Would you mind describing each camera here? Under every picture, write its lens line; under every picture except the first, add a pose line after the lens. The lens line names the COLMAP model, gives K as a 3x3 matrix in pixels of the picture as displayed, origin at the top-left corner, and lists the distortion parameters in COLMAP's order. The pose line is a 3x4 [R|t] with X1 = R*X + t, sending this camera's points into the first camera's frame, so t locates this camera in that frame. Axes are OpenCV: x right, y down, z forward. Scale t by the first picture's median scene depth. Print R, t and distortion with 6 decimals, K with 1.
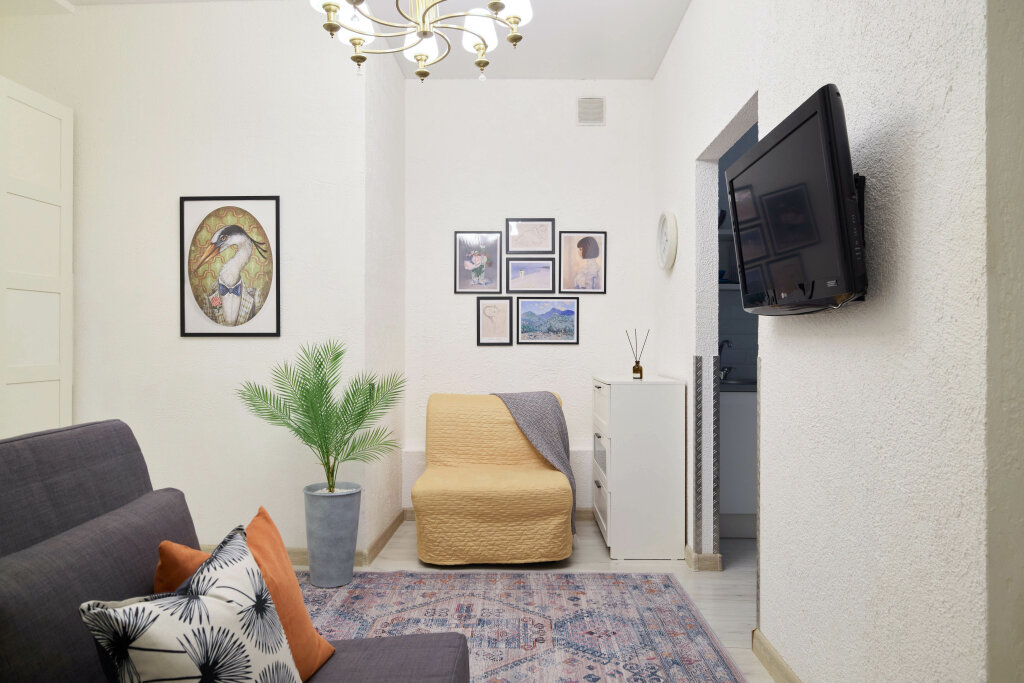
lens RADIAL K [[666.5, 0, 514.2], [0, 666.5, 344.0], [0, 0, 1]] dist [-0.005121, -0.003745]
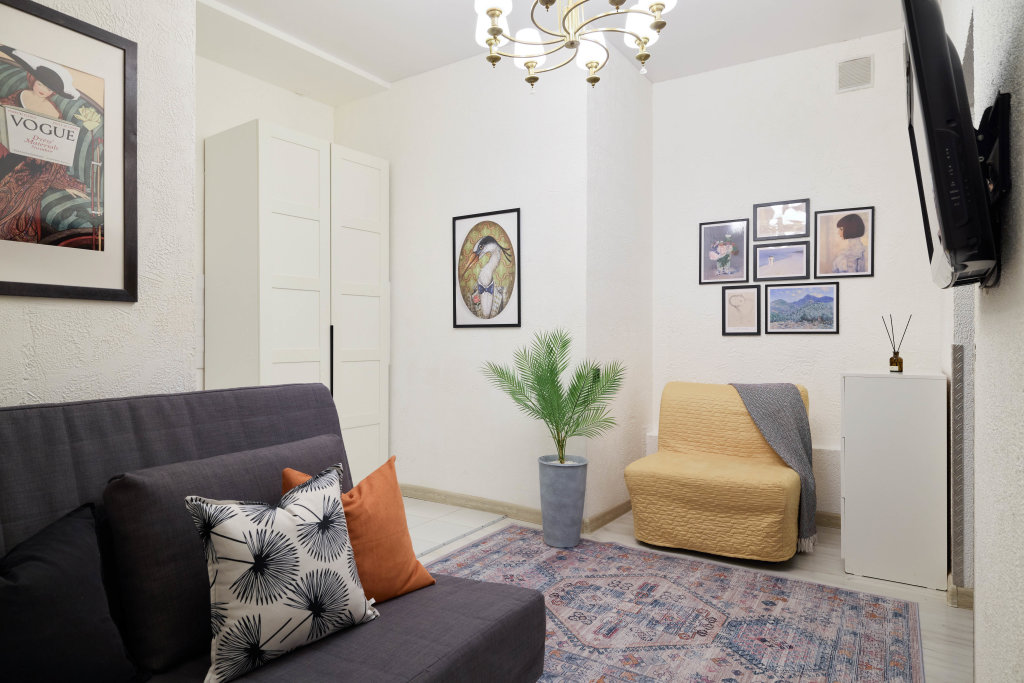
lens RADIAL K [[617.9, 0, 510.6], [0, 617.9, 336.5], [0, 0, 1]] dist [0.019548, -0.009156]
pose [[0.851834, -0.002502, -0.523805, 0.207413], [-0.000482, 0.999984, -0.005559, 0.012062], [0.523811, 0.004988, 0.851820, 0.057231]]
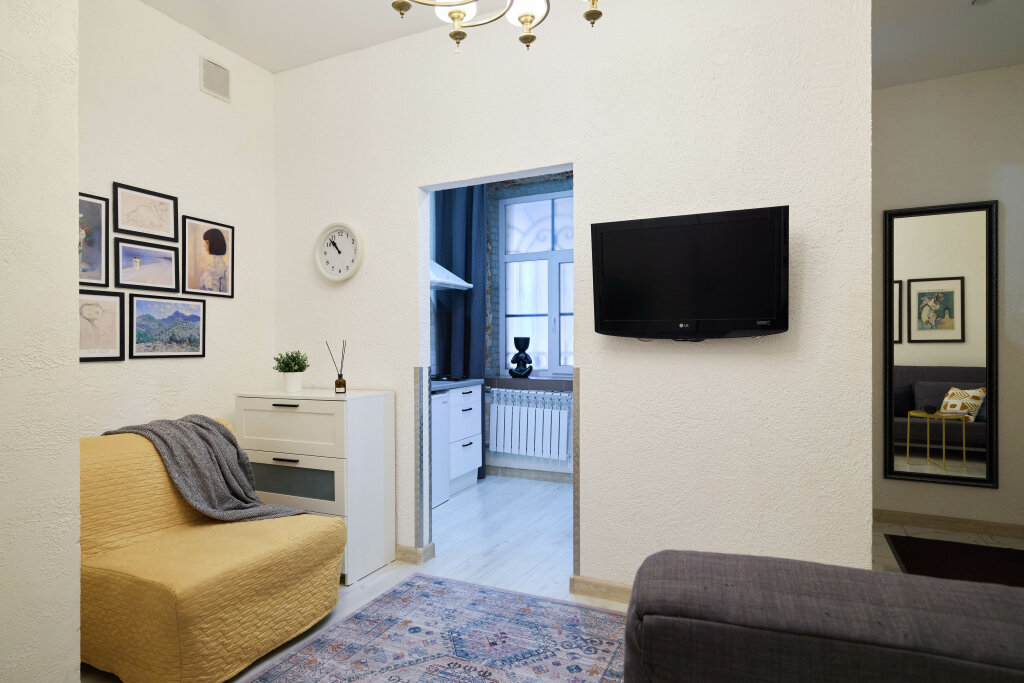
lens RADIAL K [[570.7, 0, 516.6], [0, 570.7, 347.7], [0, 0, 1]] dist [0.000468, -0.002231]
pose [[0.404849, -0.005464, 0.914367, -0.514366], [-0.000567, 0.999980, 0.006226, -0.020419], [-0.914384, -0.003039, 0.404838, 0.470712]]
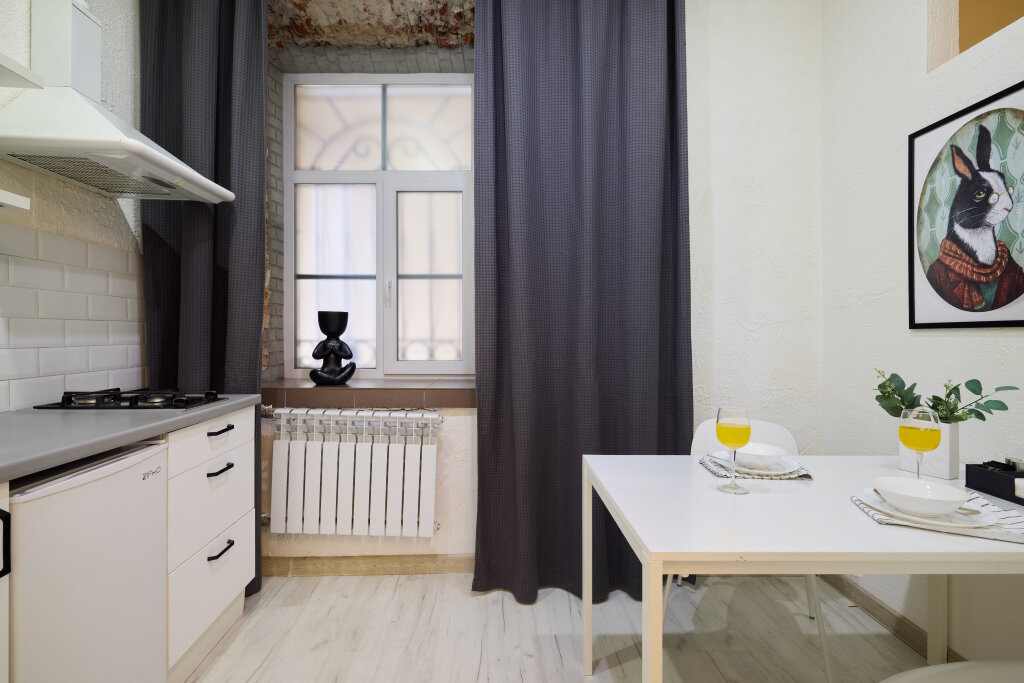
lens RADIAL K [[472.3, 0, 510.3], [0, 472.3, 337.7], [0, 0, 1]] dist [0.001505, -0.000353]
pose [[-0.062833, -0.001342, 0.998023, 0.193760], [-0.003312, 0.999994, 0.001136, -0.000712], [-0.998019, -0.003234, -0.062837, 0.871789]]
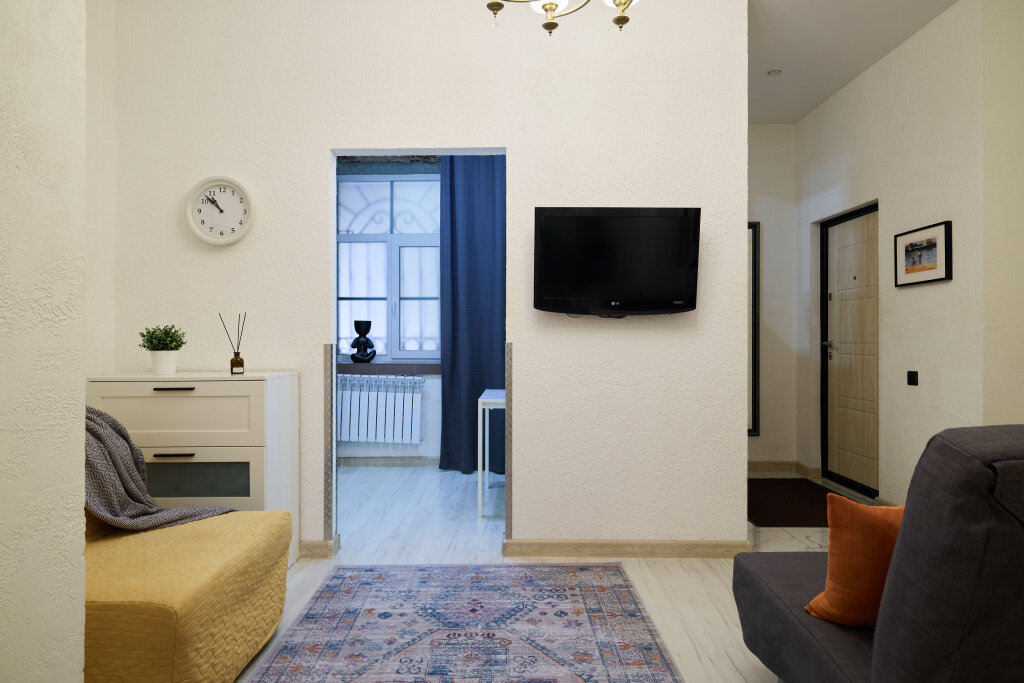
lens RADIAL K [[570.7, 0, 514.1], [0, 570.7, 340.5], [0, 0, 1]] dist [0.000468, -0.002231]
pose [[-0.029016, -0.001331, 0.999578, -0.594506], [-0.004356, 0.999990, 0.001205, 0.009635], [-0.999569, -0.004319, -0.029021, 0.740152]]
